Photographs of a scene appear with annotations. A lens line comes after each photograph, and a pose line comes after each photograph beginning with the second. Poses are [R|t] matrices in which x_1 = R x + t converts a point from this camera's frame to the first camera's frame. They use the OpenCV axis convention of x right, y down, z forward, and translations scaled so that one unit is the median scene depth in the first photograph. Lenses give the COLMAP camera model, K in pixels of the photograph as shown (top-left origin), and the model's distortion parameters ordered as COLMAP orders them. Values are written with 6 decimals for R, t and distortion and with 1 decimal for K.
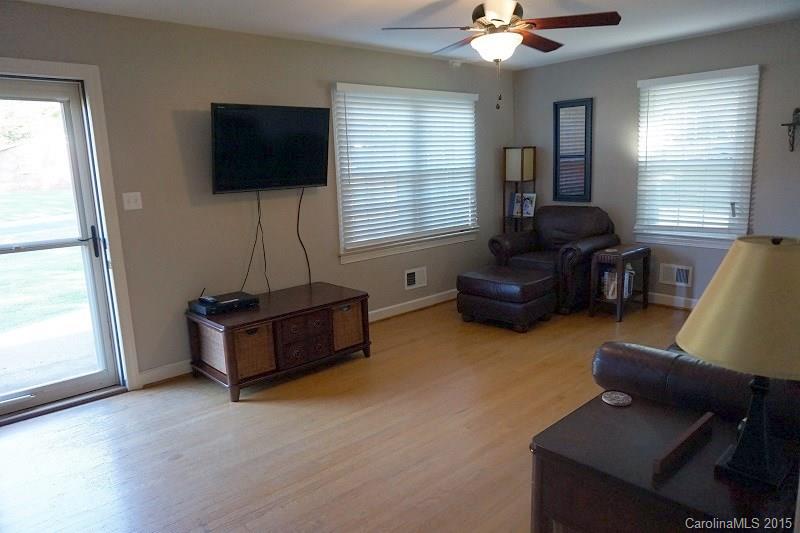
lens RADIAL K [[541.1, 0, 400.0], [0, 541.1, 266.5], [0, 0, 1]] dist [-0.050338, 0.042737]
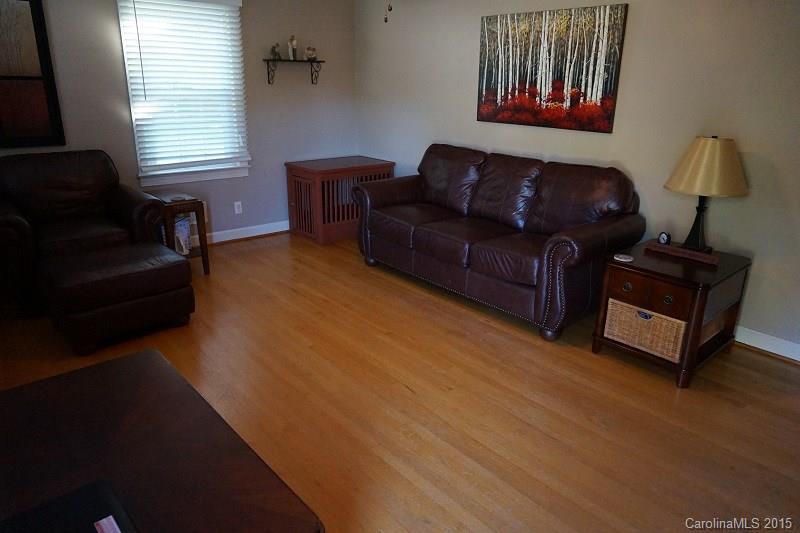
lens RADIAL K [[541.1, 0, 400.0], [0, 541.1, 266.5], [0, 0, 1]] dist [-0.050338, 0.042737]
pose [[0.019697, -0.287803, 0.957487, -0.452769], [0.165797, 0.945354, 0.280746, -0.111629], [-0.985963, 0.153218, 0.066337, 0.645108]]
